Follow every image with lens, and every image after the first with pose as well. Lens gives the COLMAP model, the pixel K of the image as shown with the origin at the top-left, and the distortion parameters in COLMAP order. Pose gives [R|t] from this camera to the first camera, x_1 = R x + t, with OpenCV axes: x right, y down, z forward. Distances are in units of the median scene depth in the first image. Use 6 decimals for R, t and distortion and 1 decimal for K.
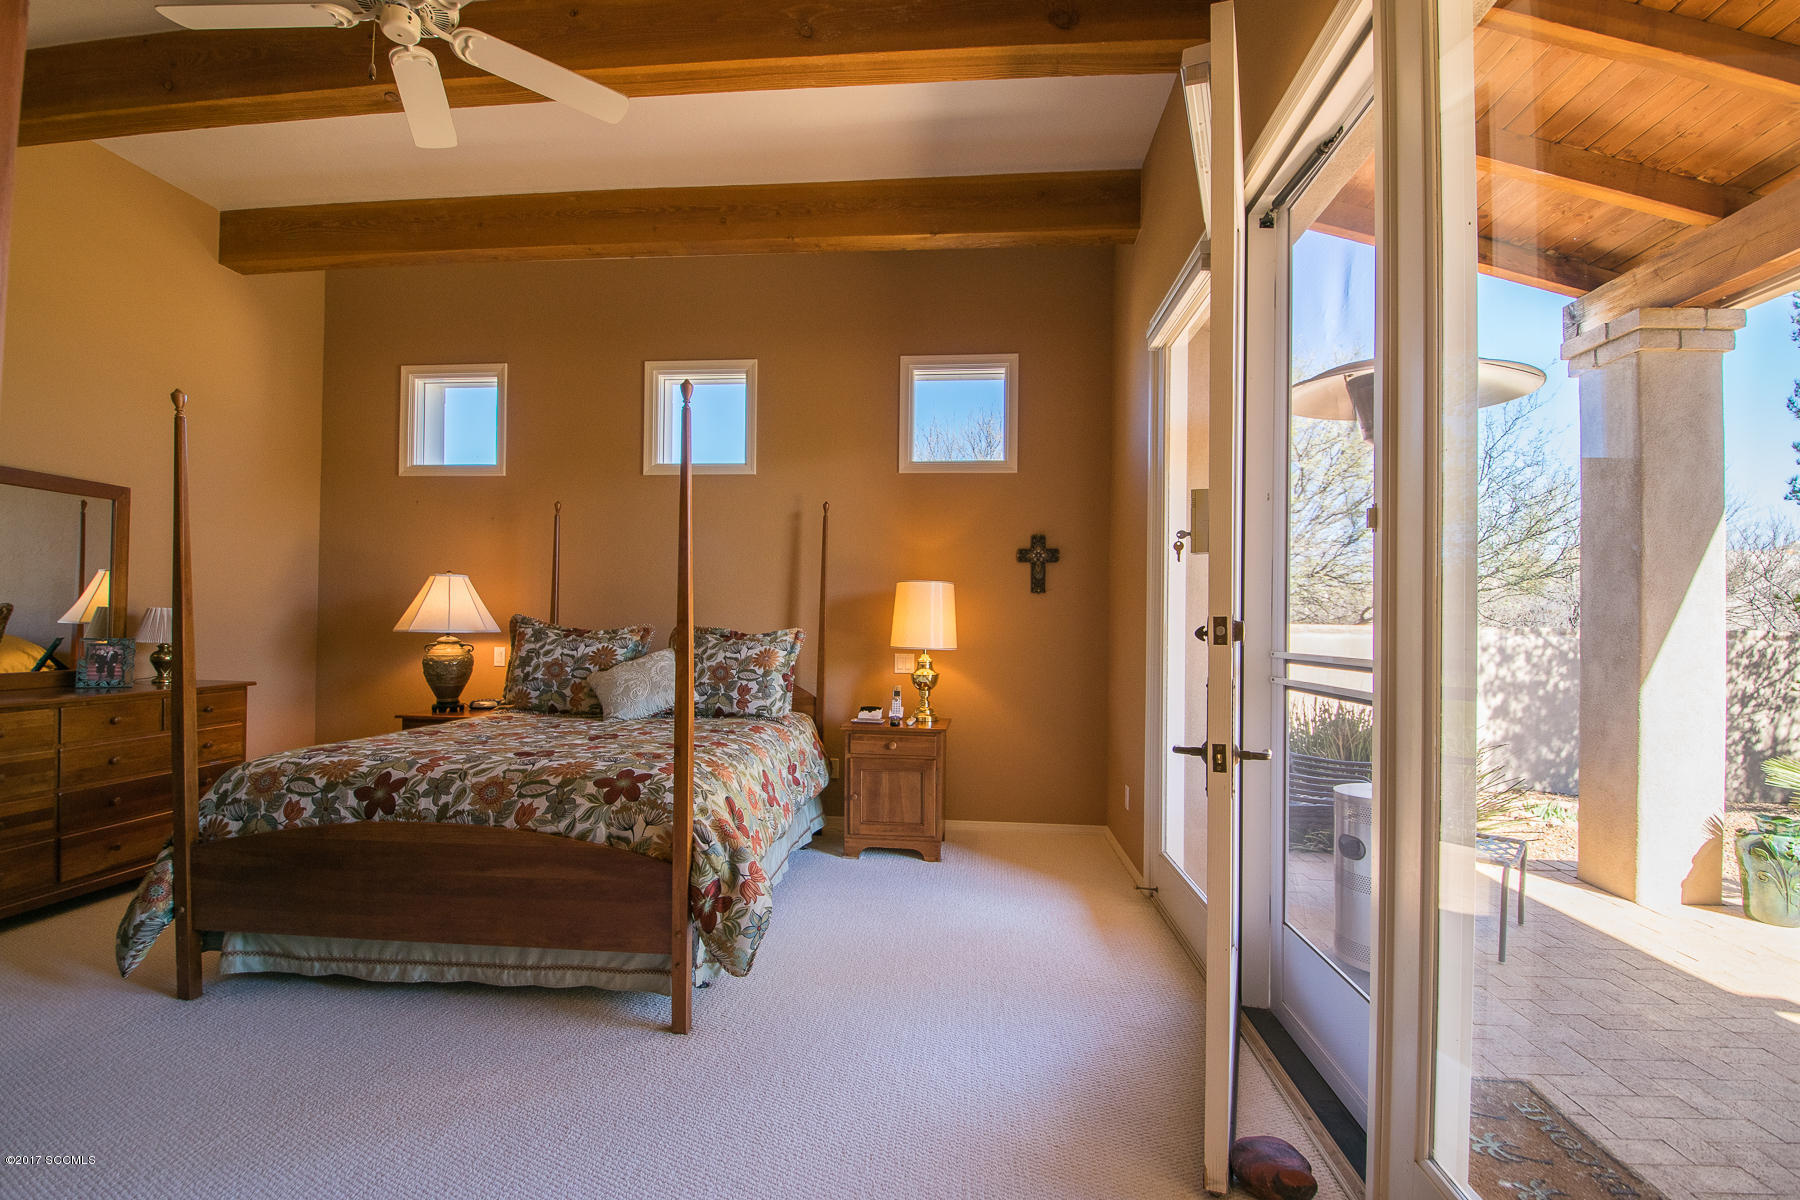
lens RADIAL K [[792.6, 0, 895.1], [0, 792.6, 610.0], [0, 0, 1]] dist [0.000533, -0.001268]
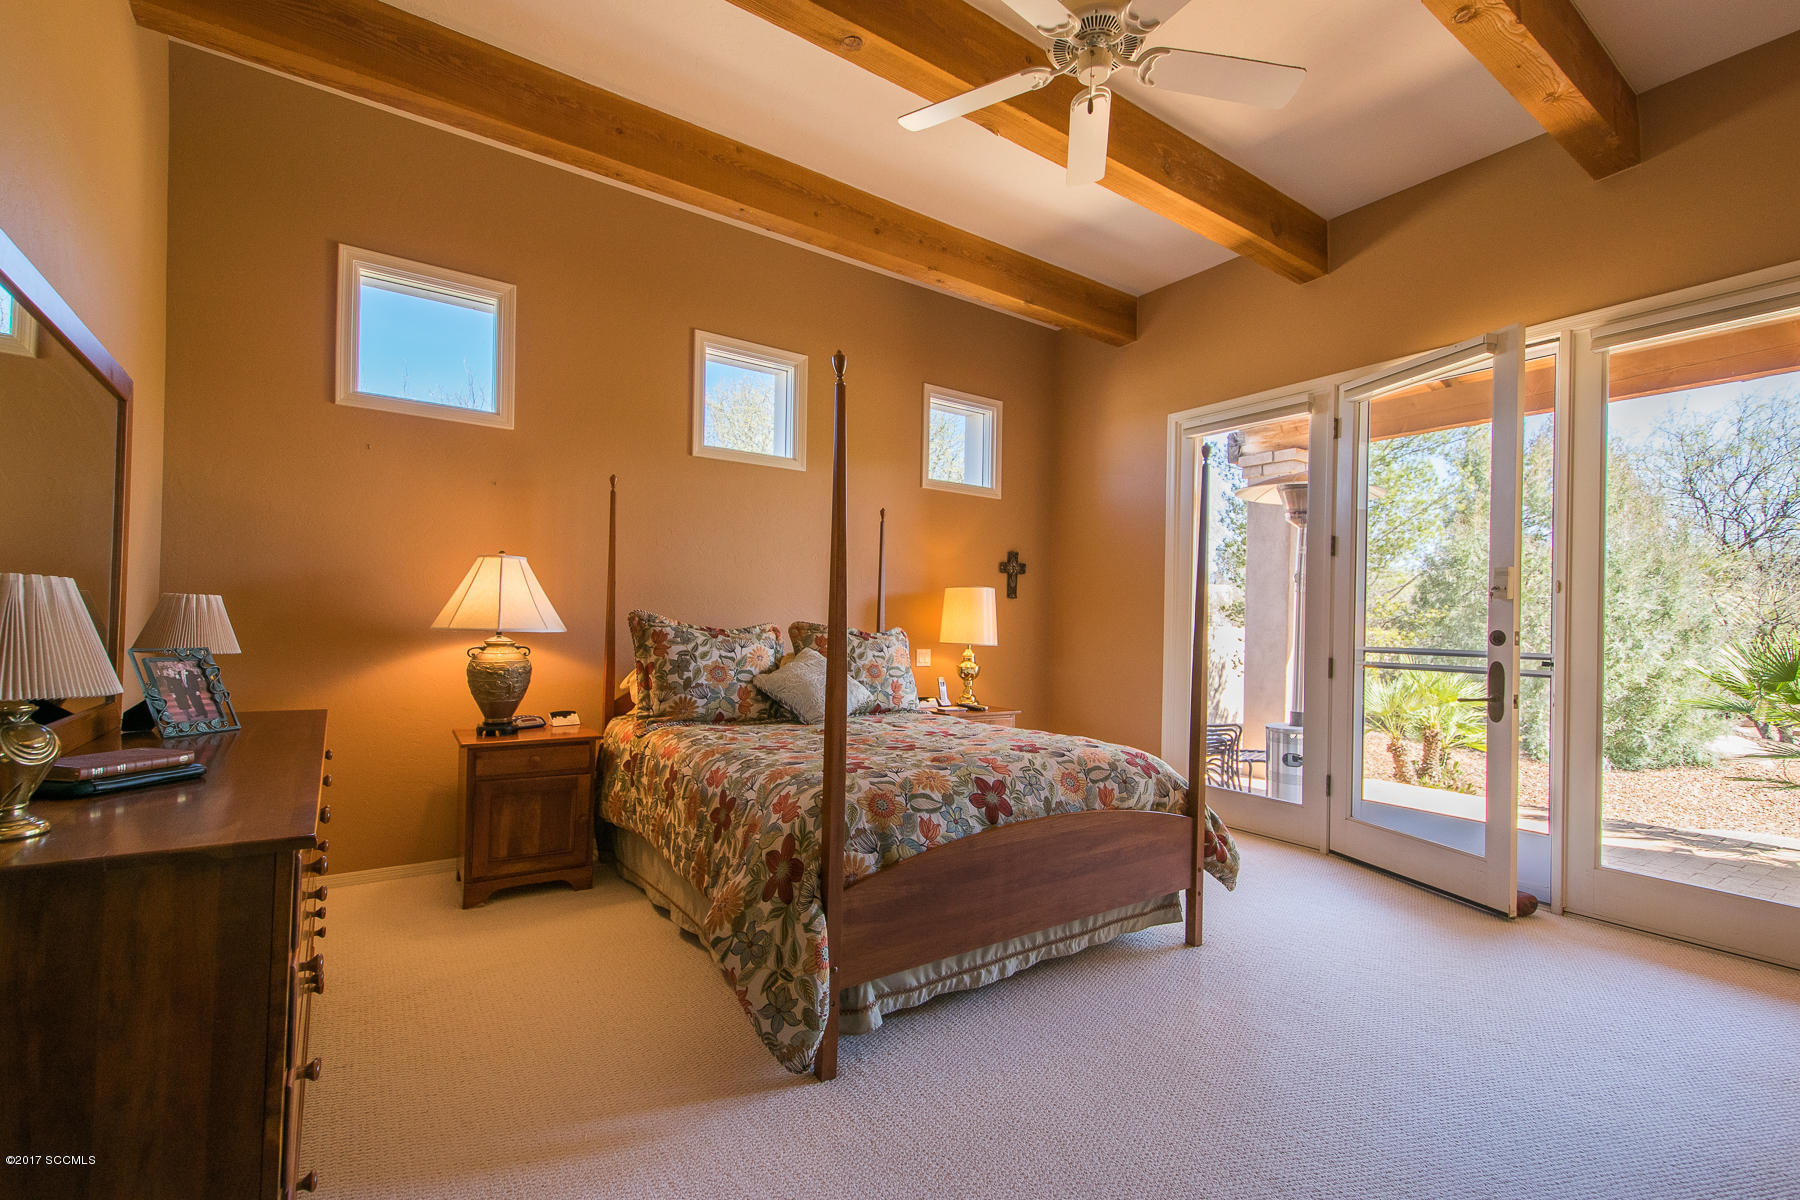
lens RADIAL K [[792.6, 0, 887.2], [0, 792.6, 609.4], [0, 0, 1]] dist [0.000533, -0.001268]
pose [[0.764974, 0.015742, 0.643869, -0.813158], [-0.023998, 0.999704, 0.004071, -0.004934], [-0.643614, -0.018566, 0.765125, 0.186393]]
